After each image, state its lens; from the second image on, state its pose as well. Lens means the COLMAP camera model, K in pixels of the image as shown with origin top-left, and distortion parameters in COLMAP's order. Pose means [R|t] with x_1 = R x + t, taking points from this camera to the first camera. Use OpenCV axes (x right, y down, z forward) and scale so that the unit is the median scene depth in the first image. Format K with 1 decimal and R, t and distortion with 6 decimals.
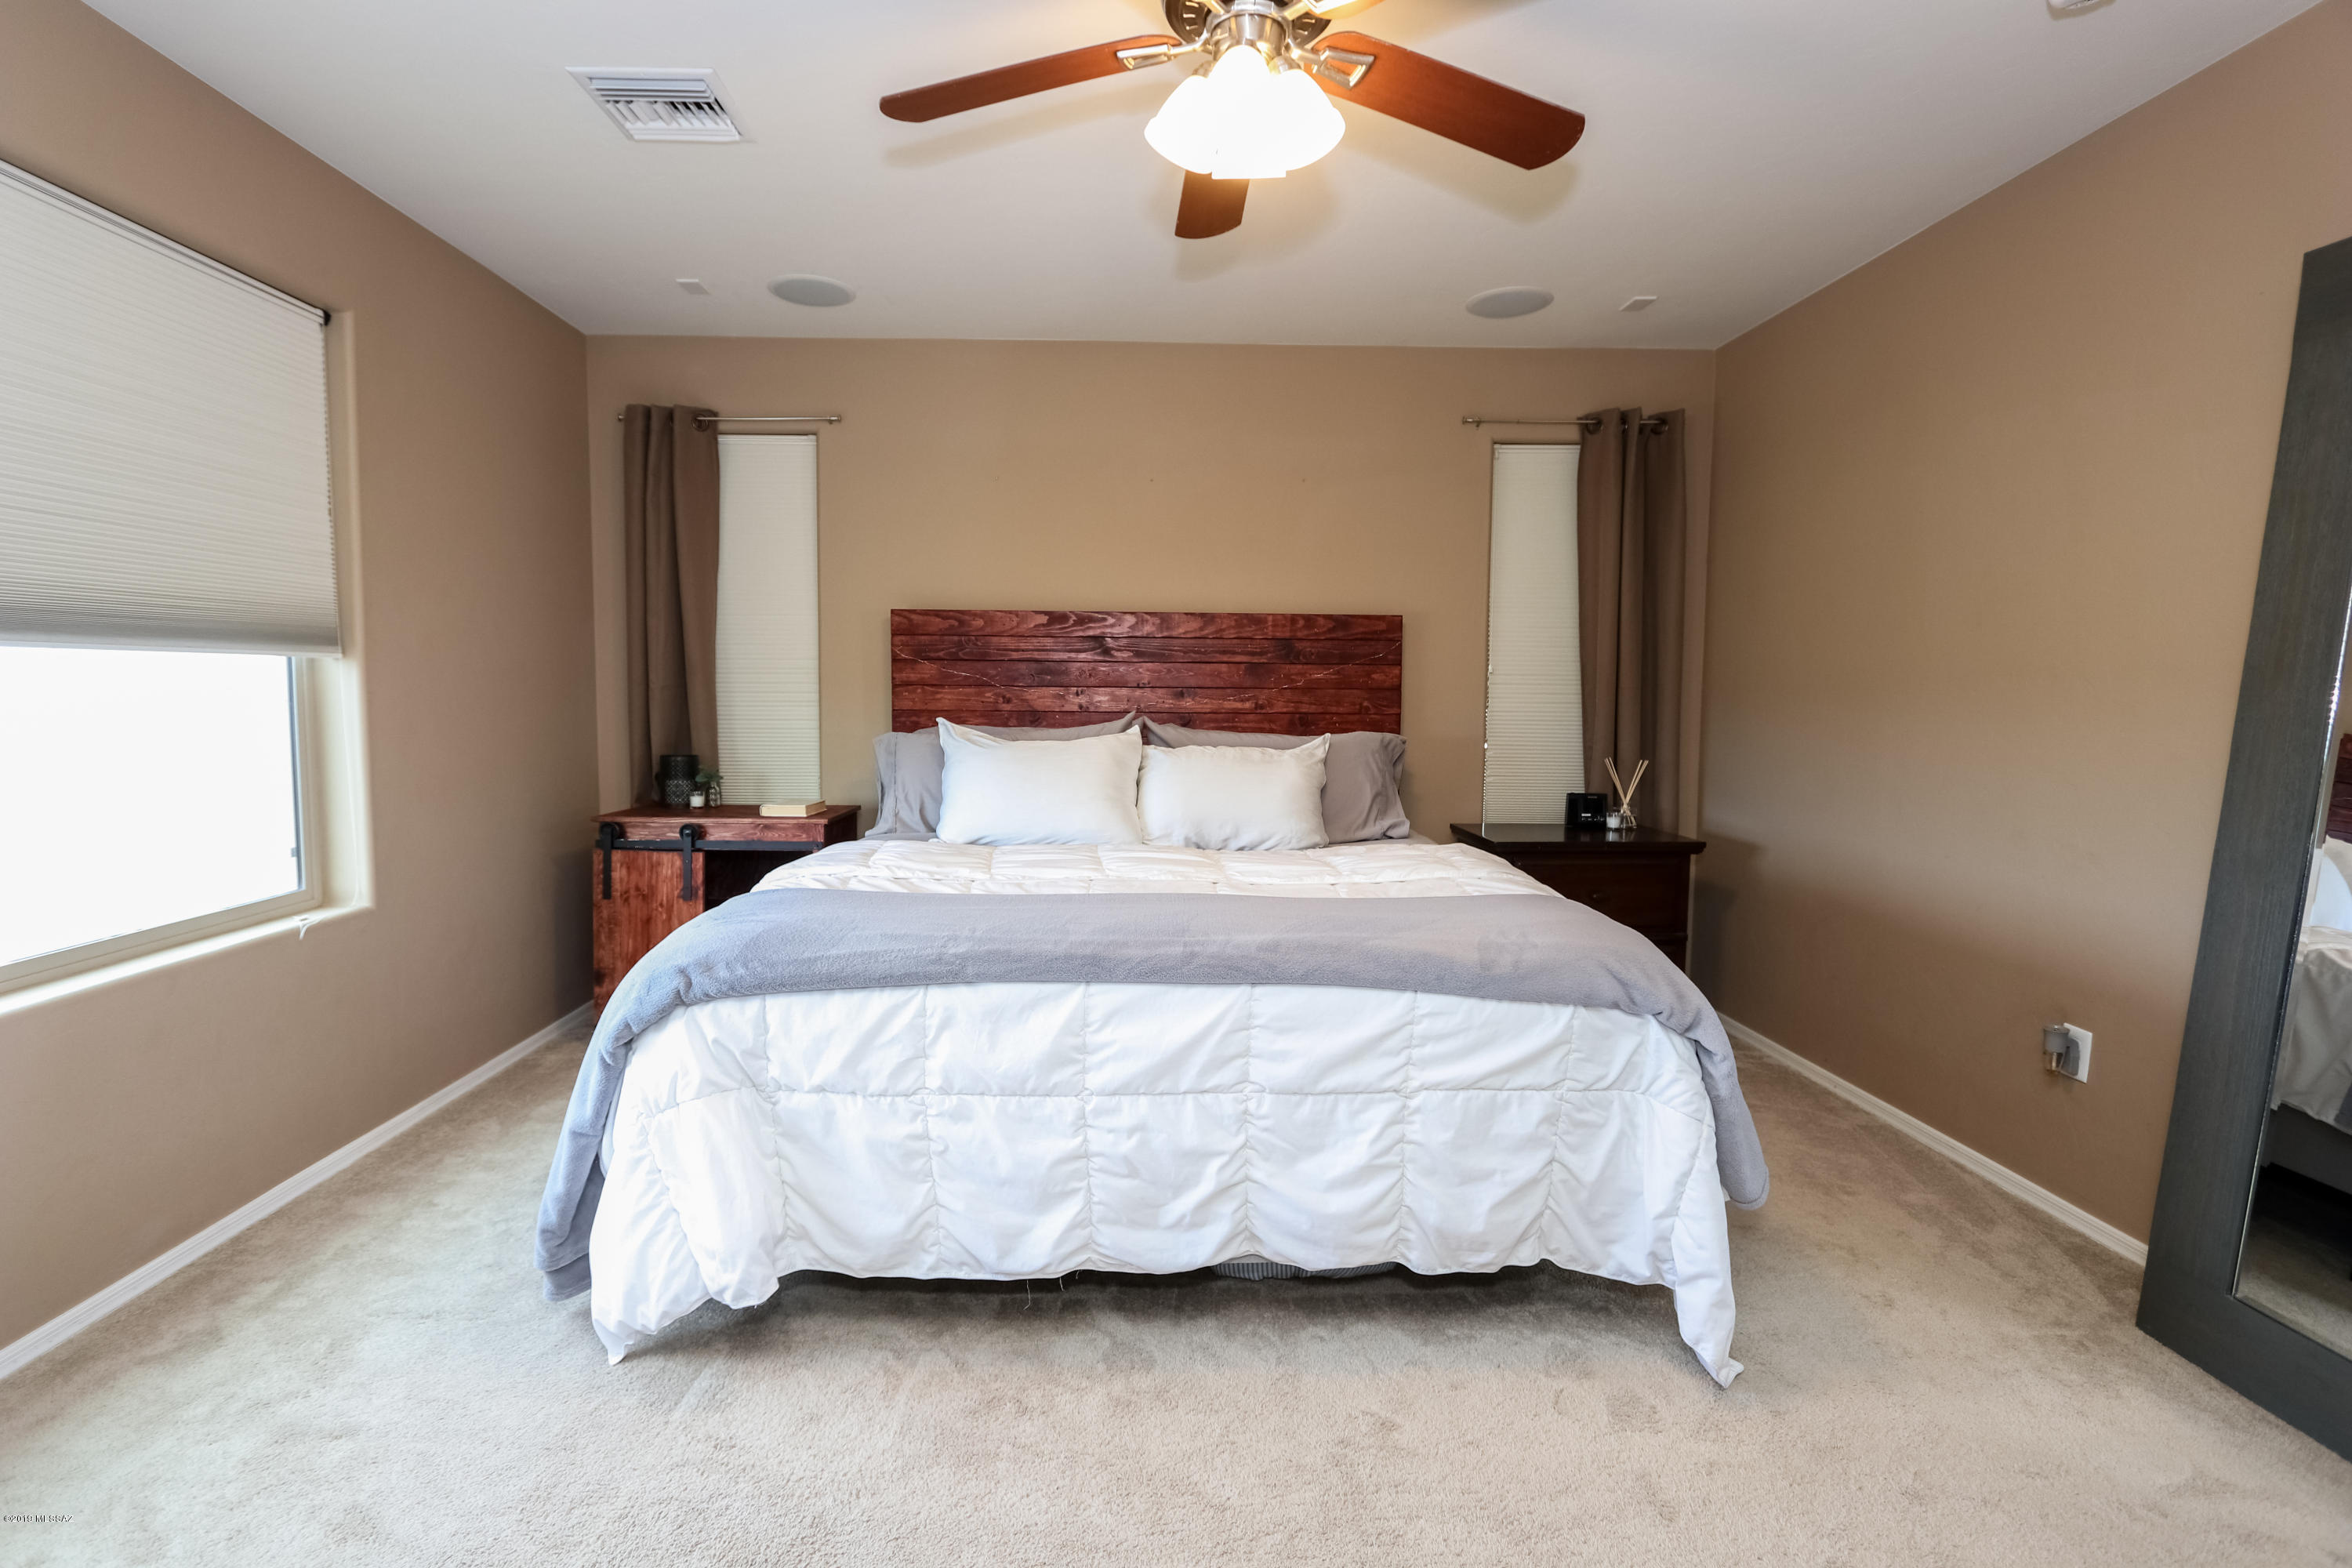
lens RADIAL K [[1086.1, 0, 1136.4], [0, 1086.1, 768.3], [0, 0, 1]] dist [-0.016491, 0.001016]
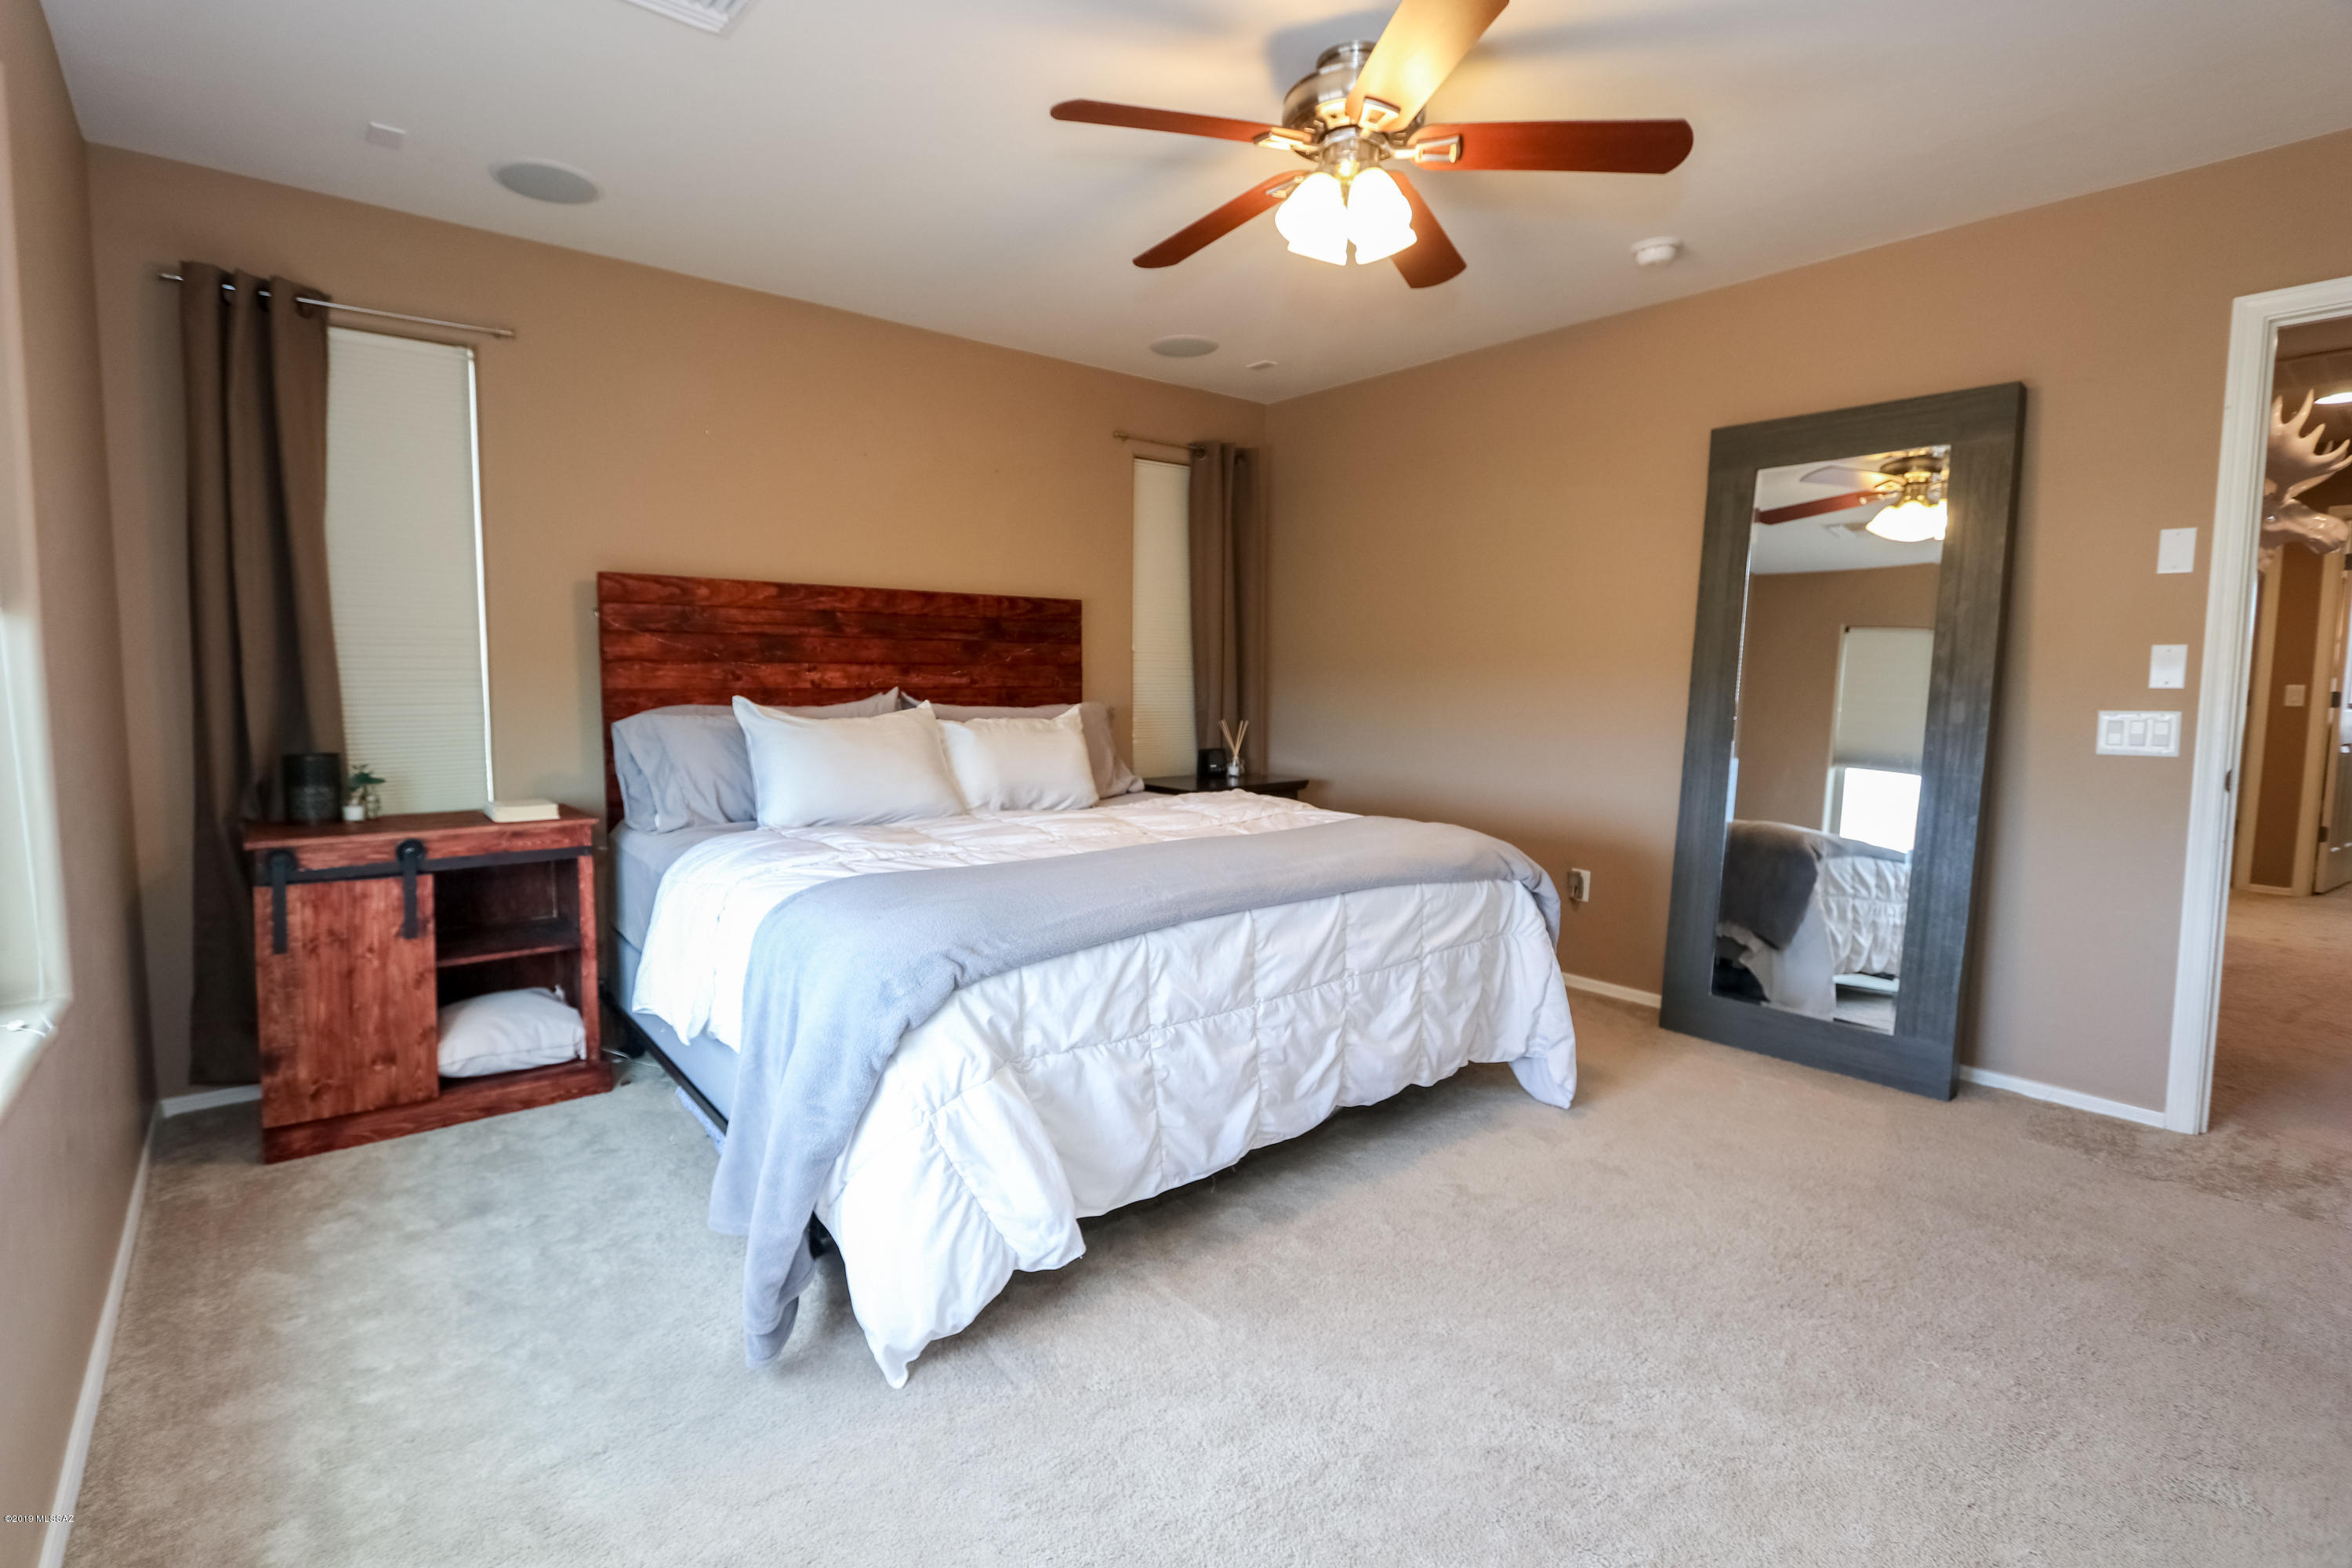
lens RADIAL K [[1086.1, 0, 1136.4], [0, 1086.1, 768.3], [0, 0, 1]] dist [-0.016491, 0.001016]
pose [[0.786936, -0.057421, 0.614357, -0.472879], [0.044971, 0.998350, 0.035706, -0.003529], [-0.615394, -0.000470, 0.788220, 0.074738]]
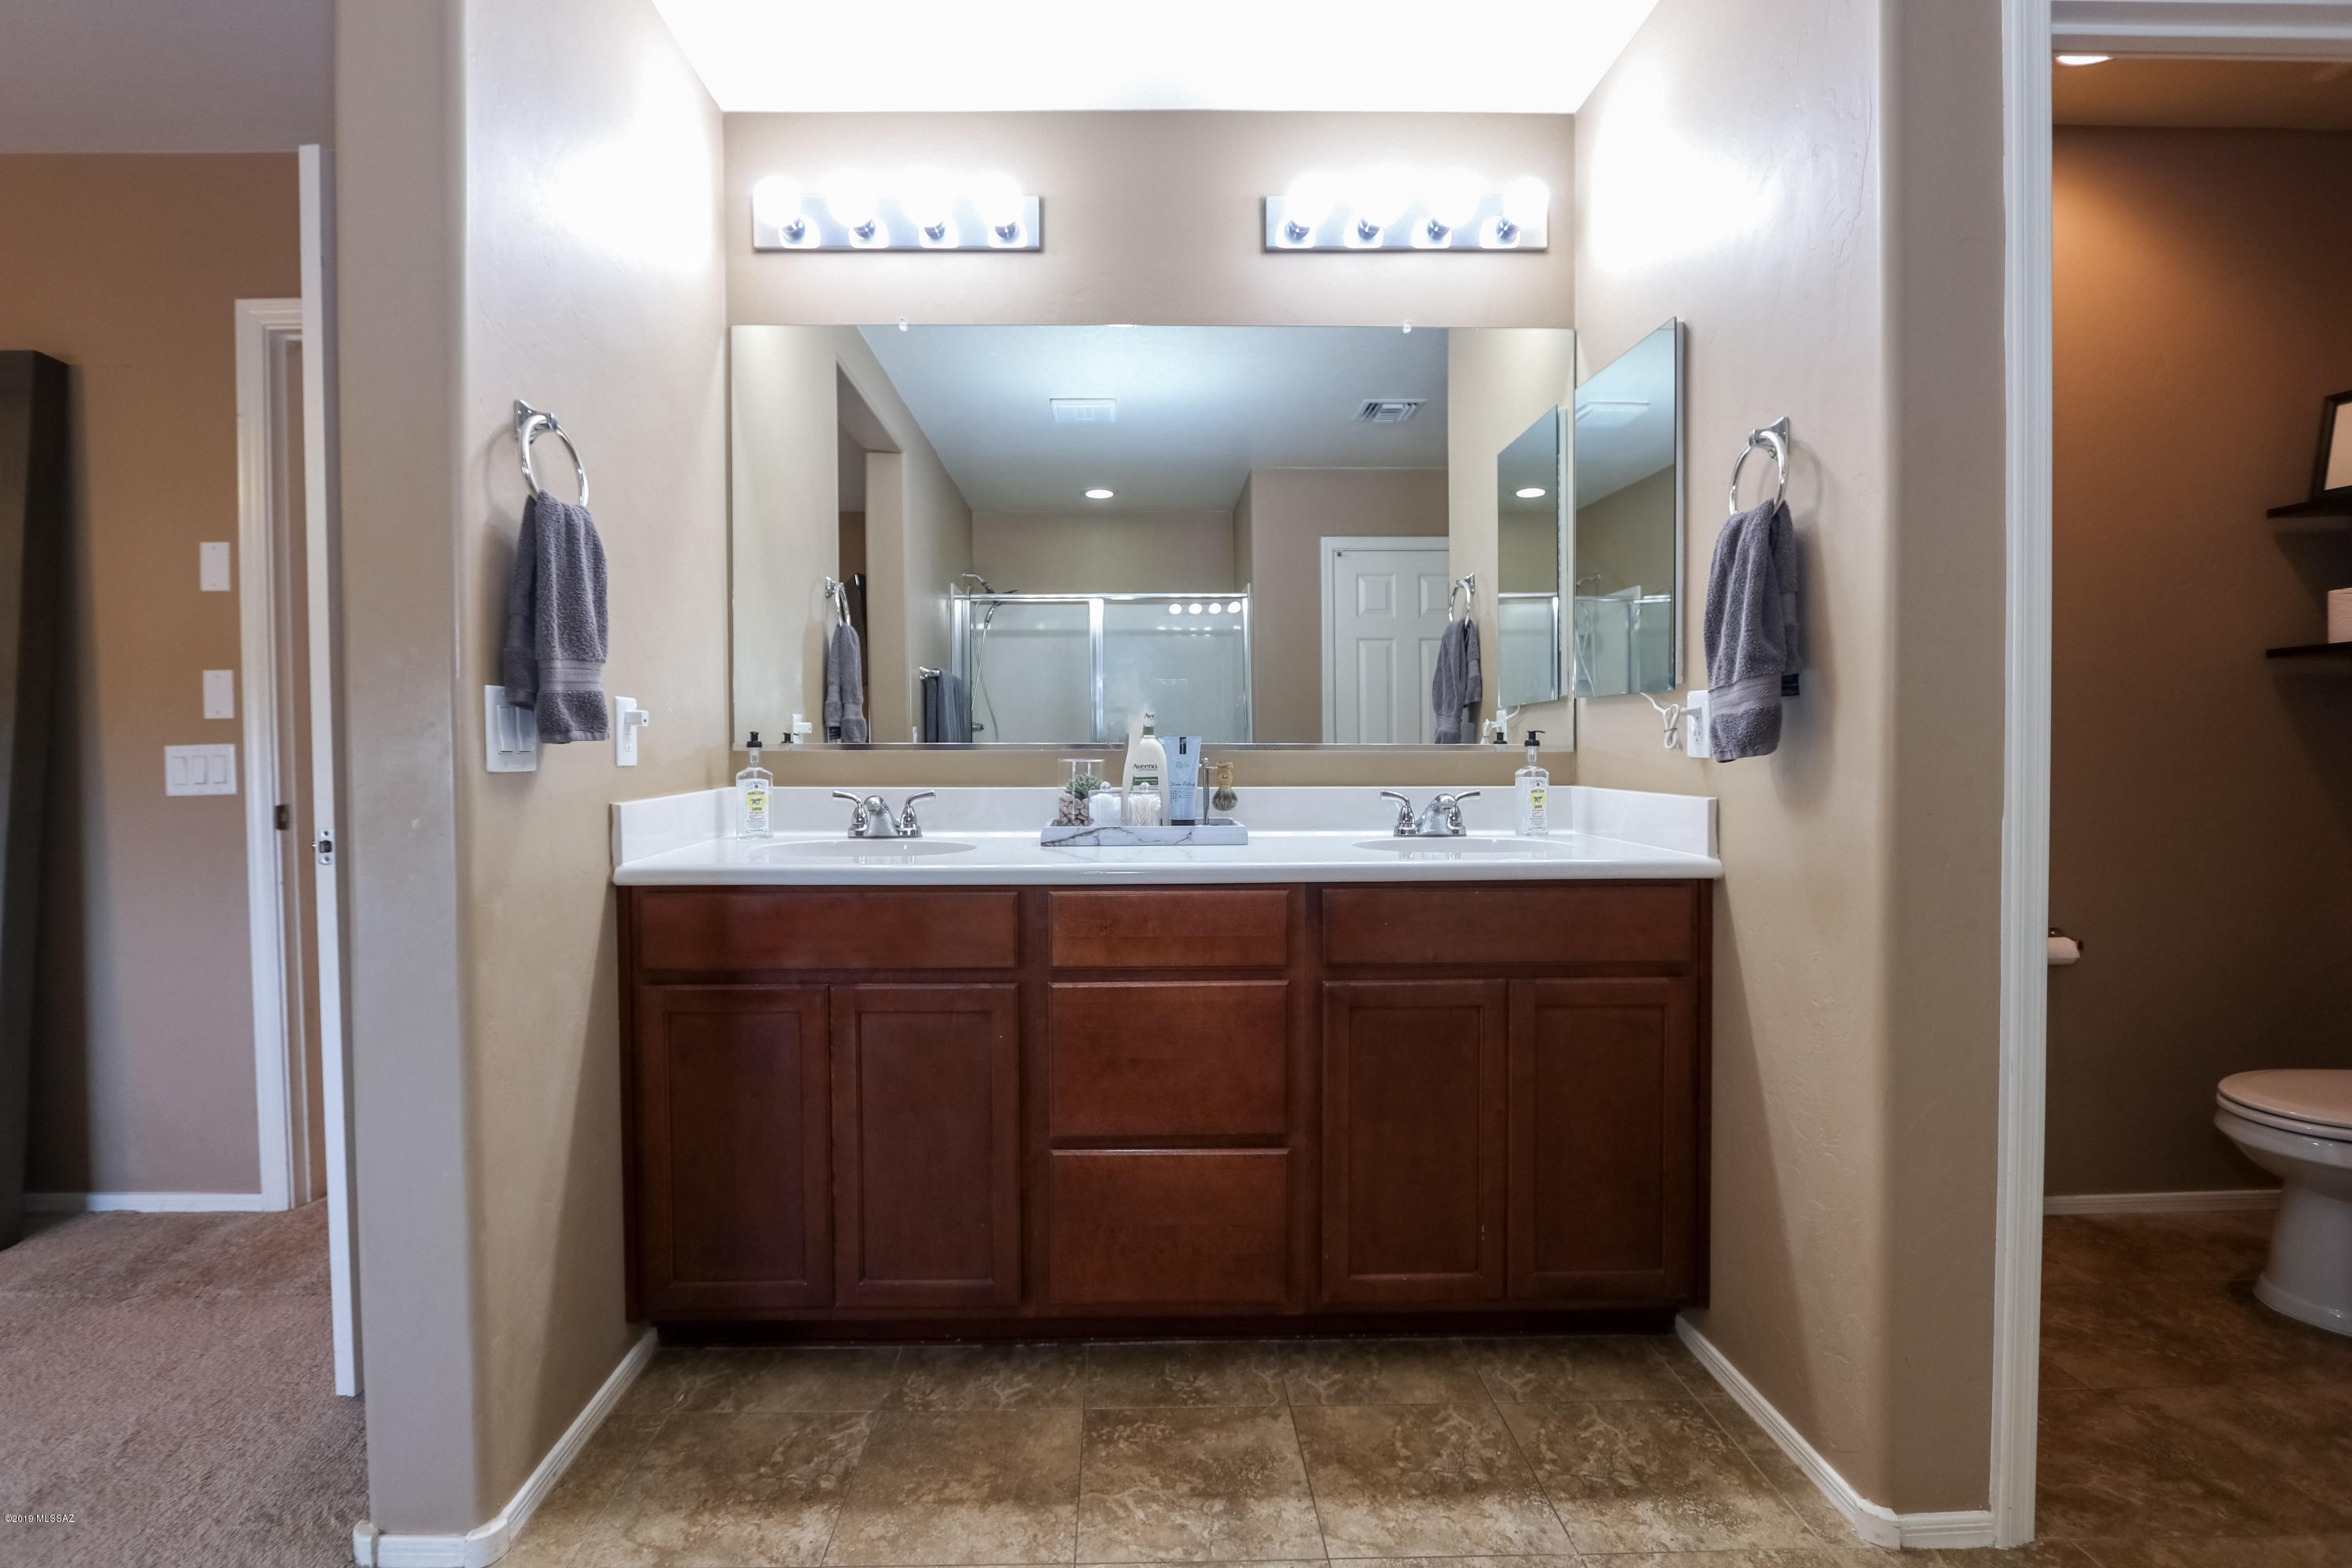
lens RADIAL K [[1086.2, 0, 1168.0], [0, 1086.2, 767.8], [0, 0, 1]] dist [-0.016411, 0.001003]
pose [[-0.000016, -0.025914, 0.999664, -0.092778], [0.080095, 0.996452, 0.025832, 0.065367], [-0.996787, 0.080068, 0.002060, -0.399567]]
